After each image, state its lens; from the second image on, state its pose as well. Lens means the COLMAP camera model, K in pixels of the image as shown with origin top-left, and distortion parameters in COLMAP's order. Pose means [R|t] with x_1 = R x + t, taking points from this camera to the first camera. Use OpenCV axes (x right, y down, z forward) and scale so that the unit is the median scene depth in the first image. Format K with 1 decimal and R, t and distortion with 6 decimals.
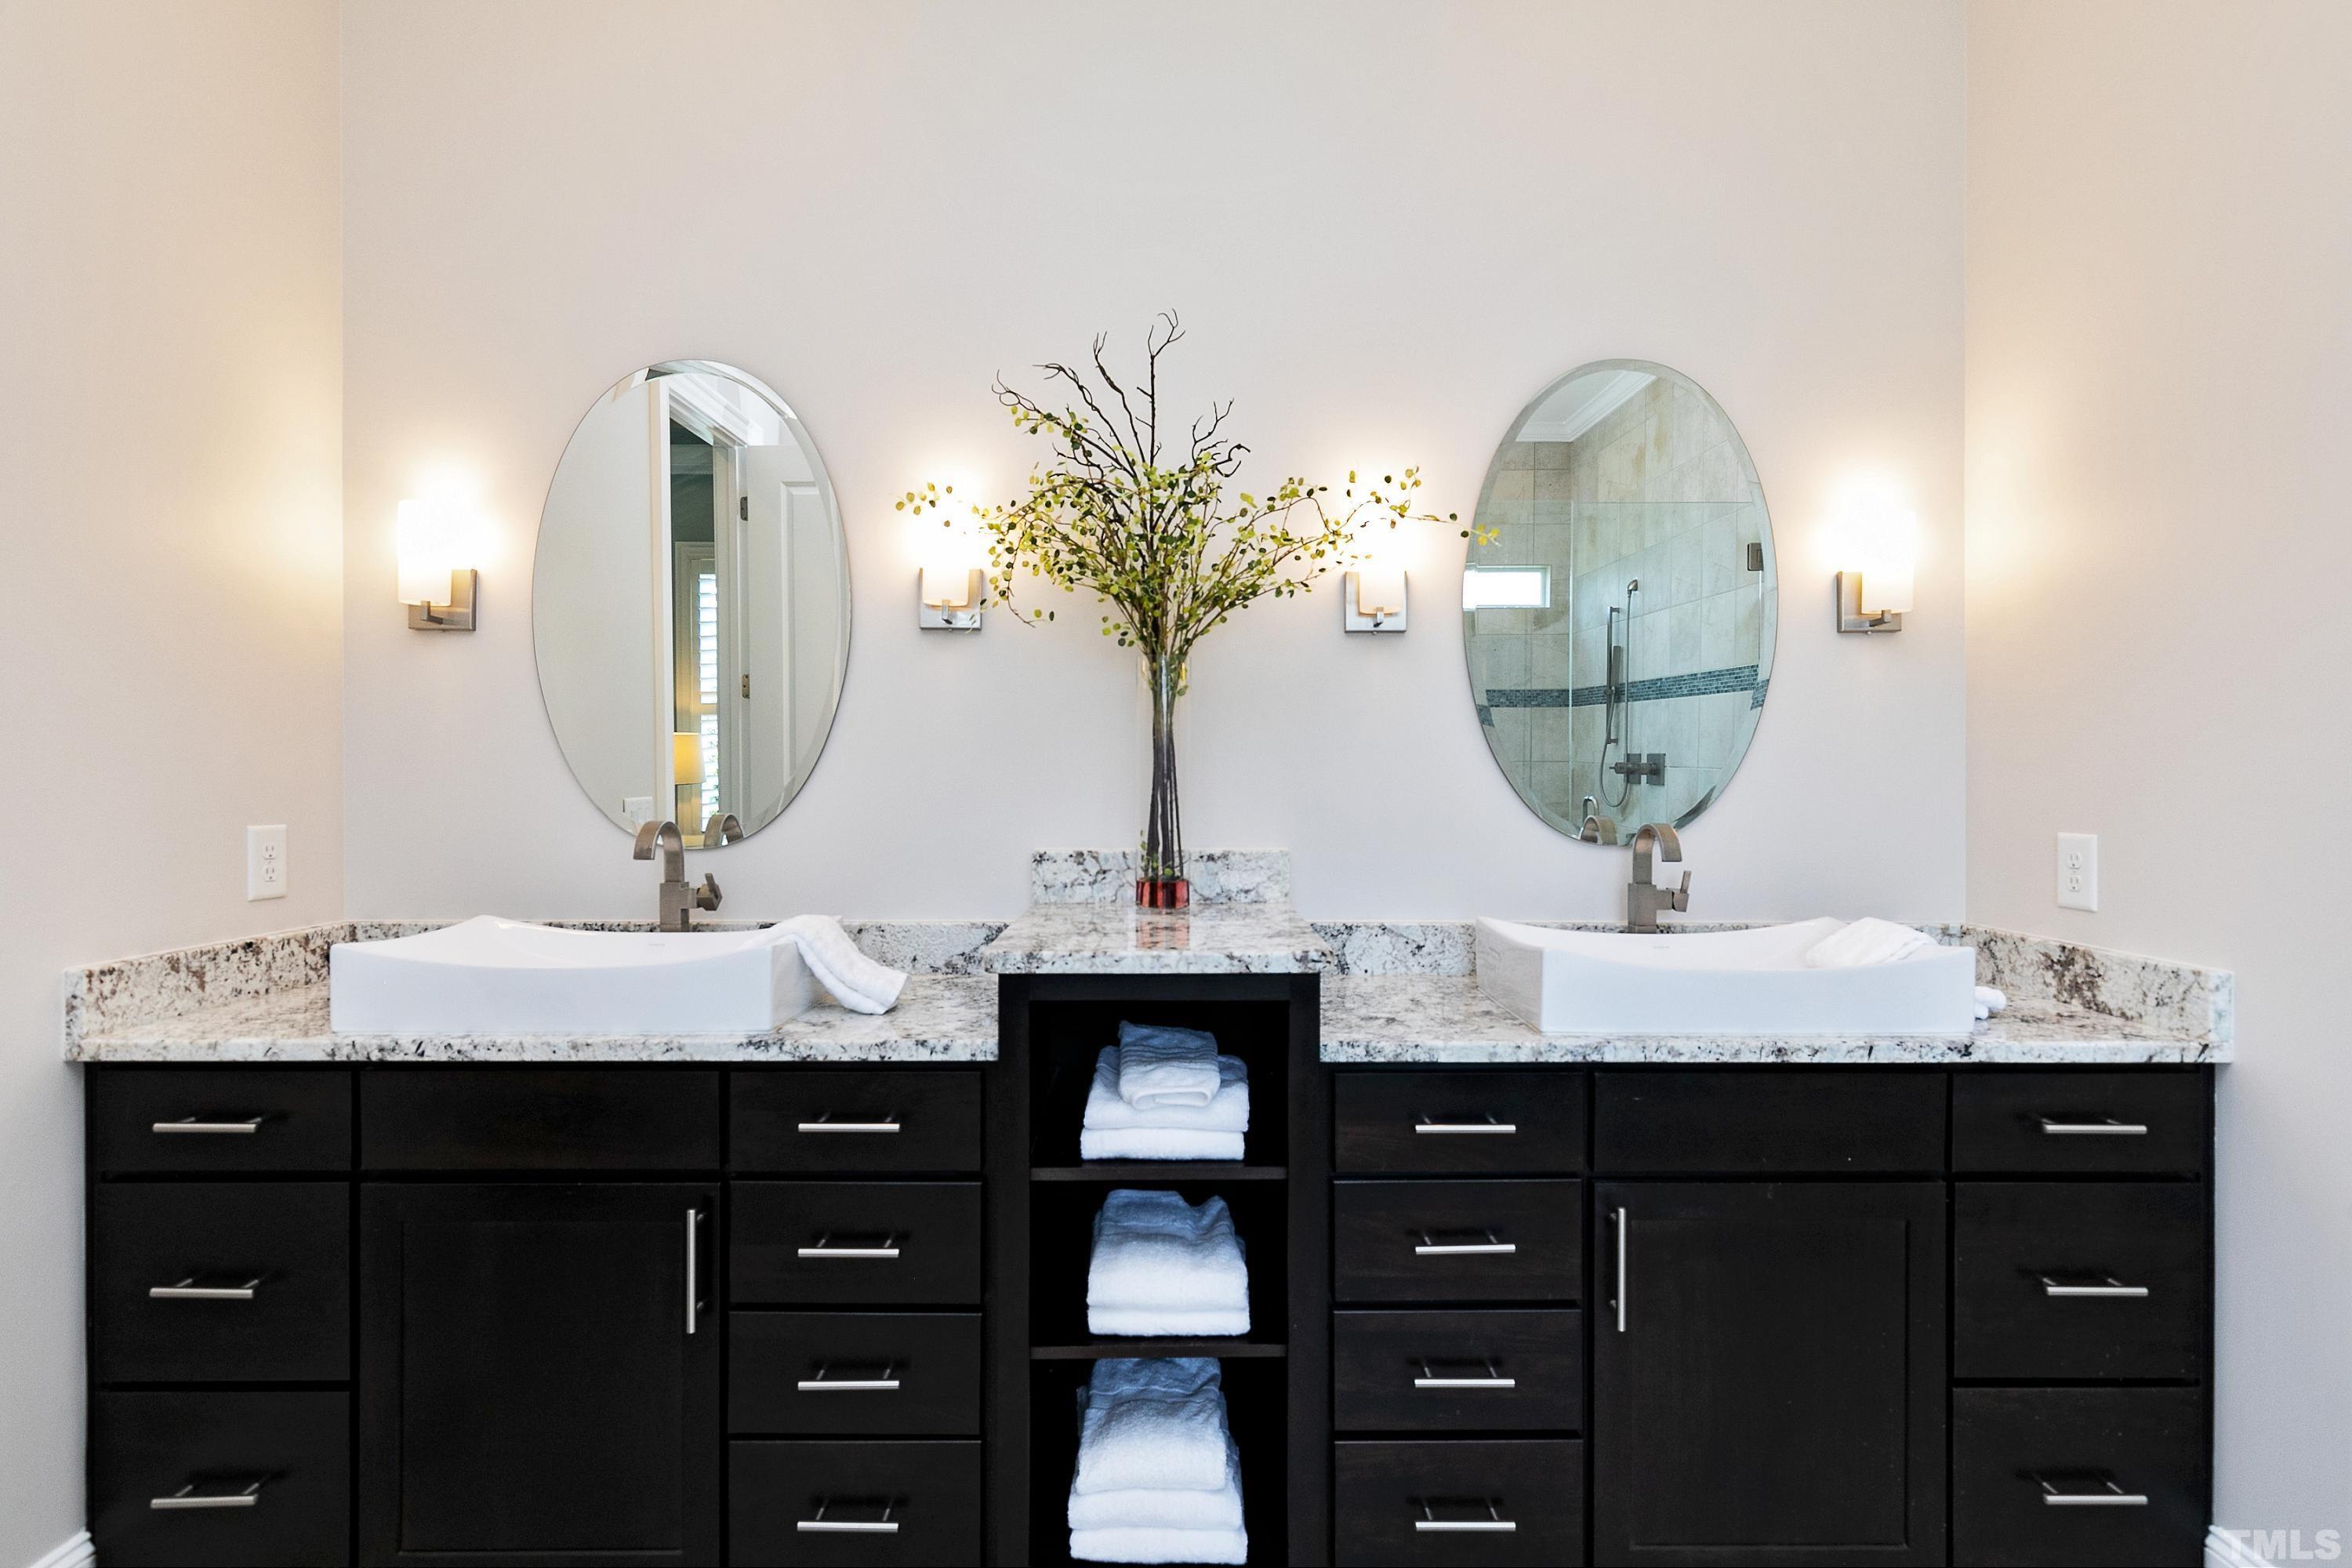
lens RADIAL K [[1173.9, 0, 1181.9], [0, 1173.9, 772.7], [0, 0, 1]] dist [0.000639, 0.000773]
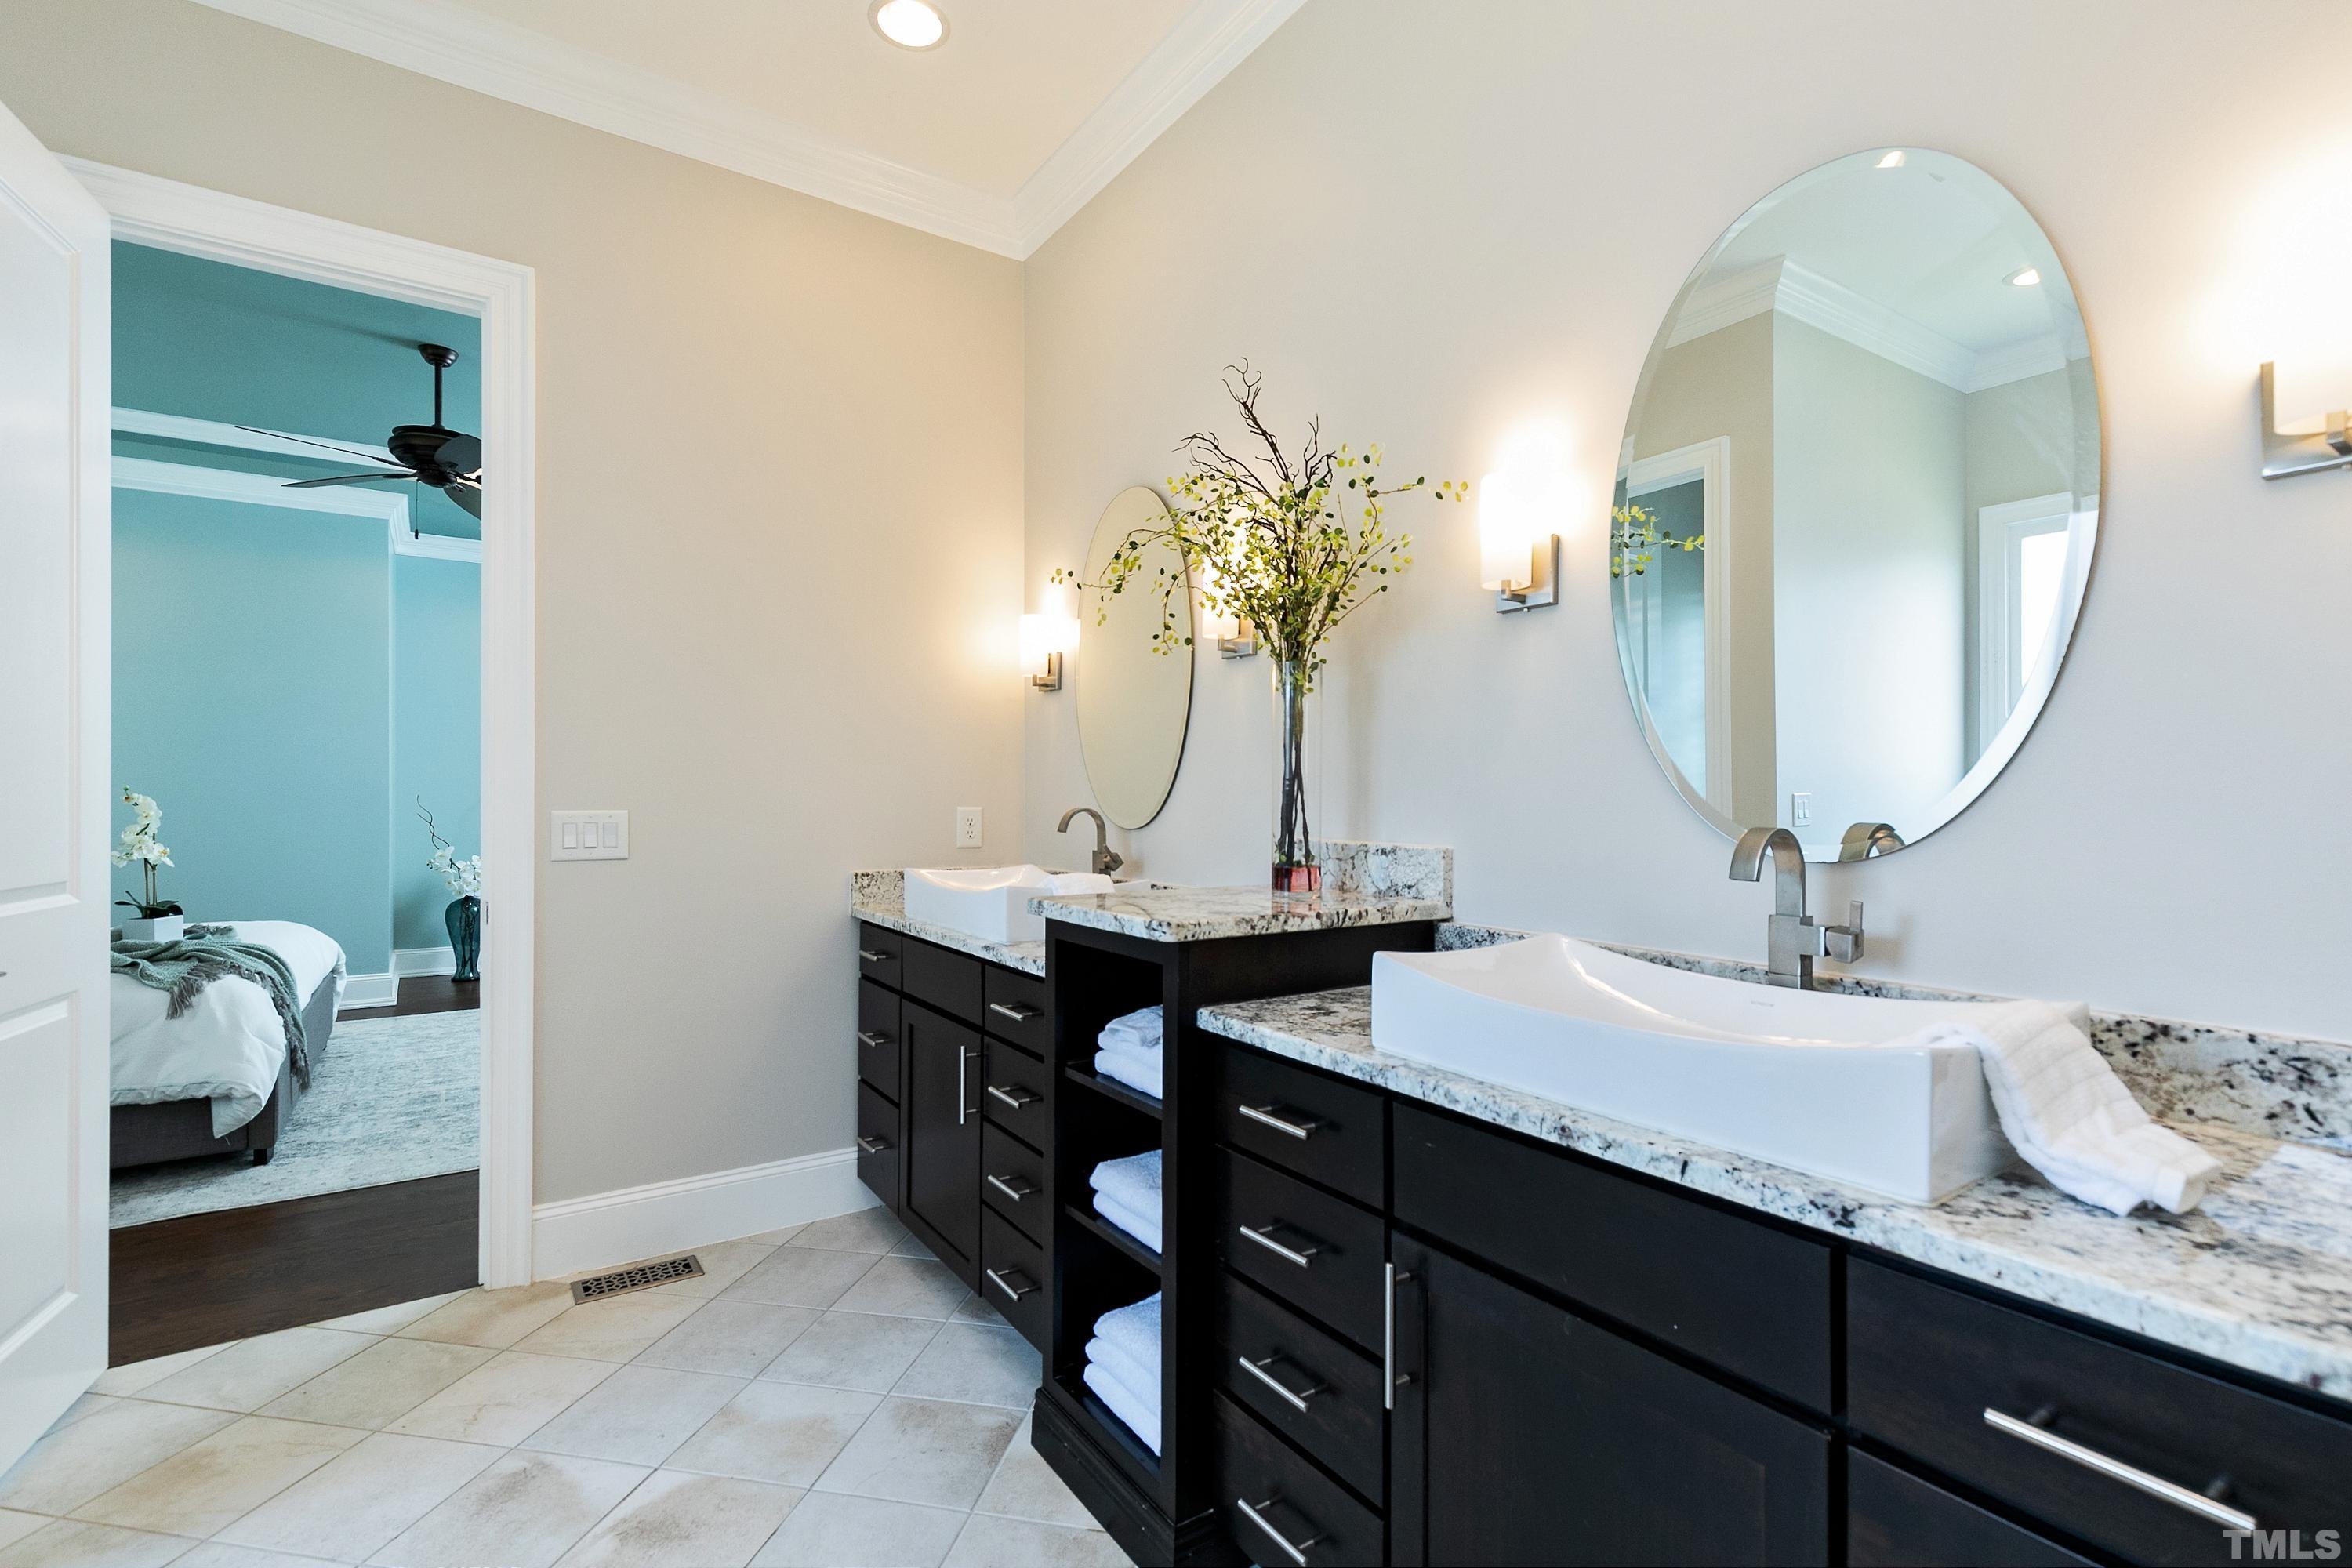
lens RADIAL K [[1075.3, 0, 1177.9], [0, 1075.3, 792.8], [0, 0, 1]] dist [0.012507, -0.001931]
pose [[0.542281, -0.002011, -0.840195, 0.938719], [-0.001405, 0.999994, -0.003301, 0.031391], [0.840196, 0.002971, 0.542274, 0.438554]]
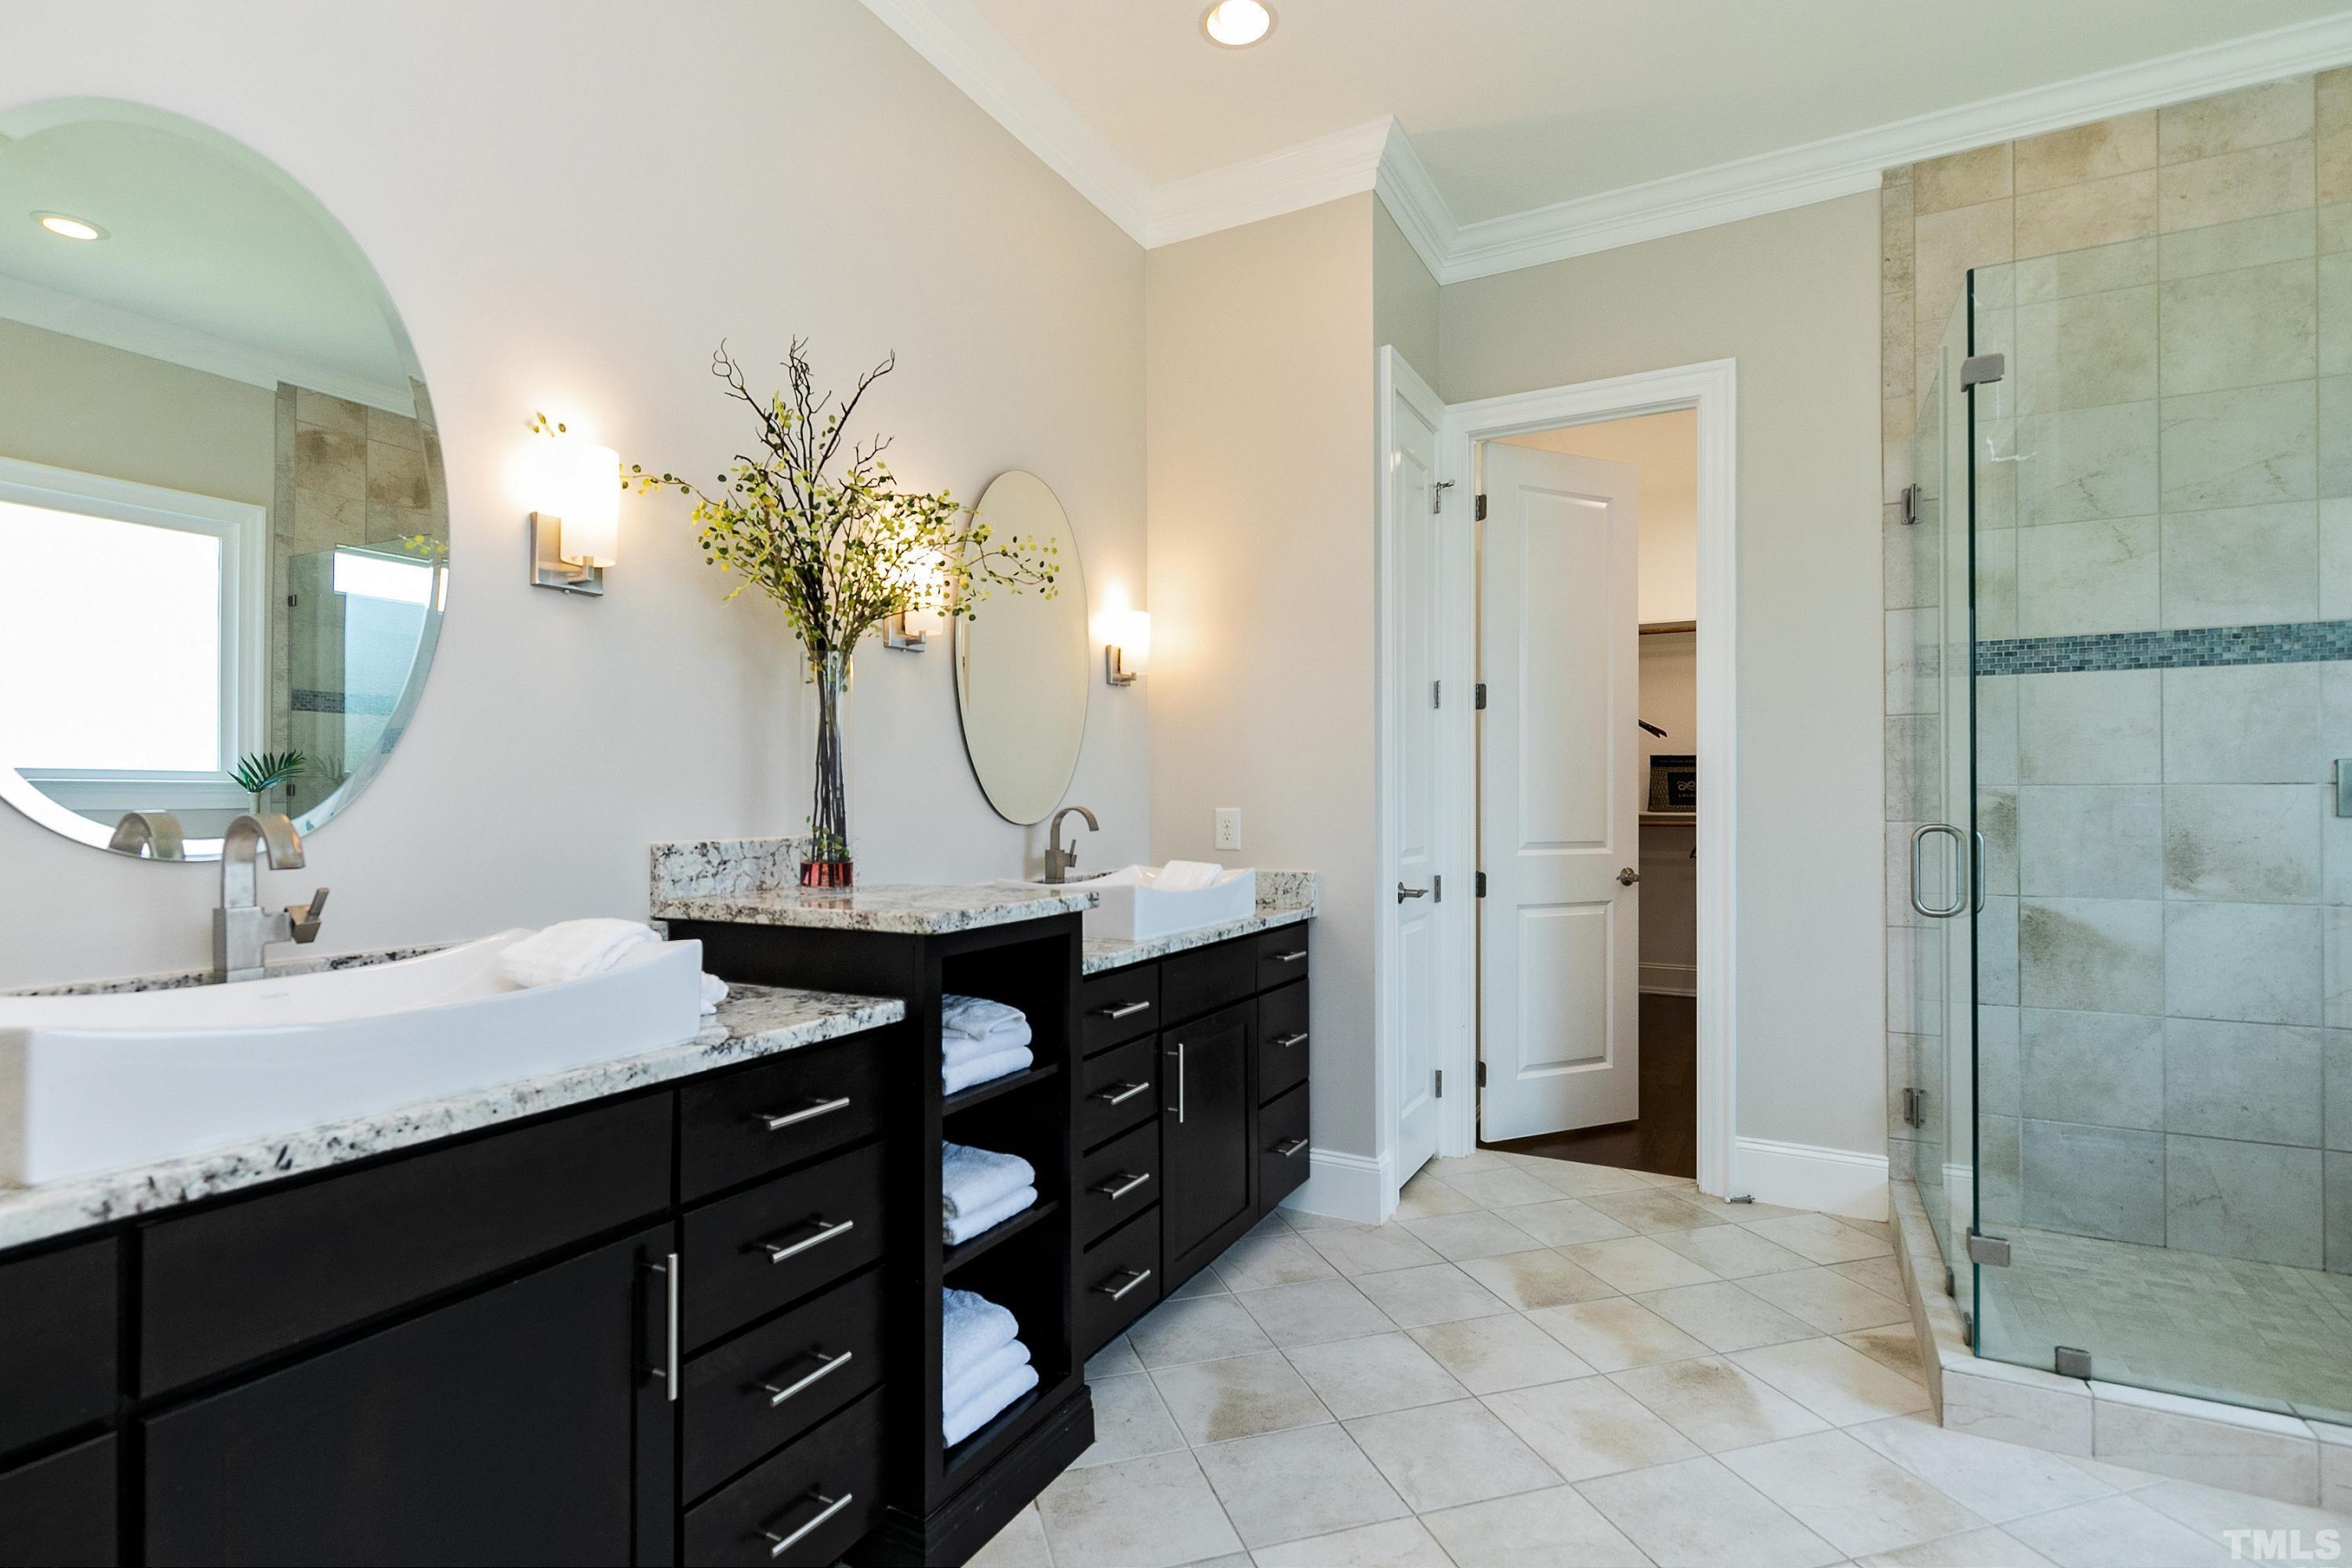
lens RADIAL K [[1120.6, 0, 1186.9], [0, 1120.6, 789.3], [0, 0, 1]] dist [0.005787, -0.002019]
pose [[0.479983, 0.004191, 0.877268, -0.923606], [0.002846, 0.999976, -0.006334, 0.039365], [-0.877273, 0.005537, 0.479960, 0.269439]]
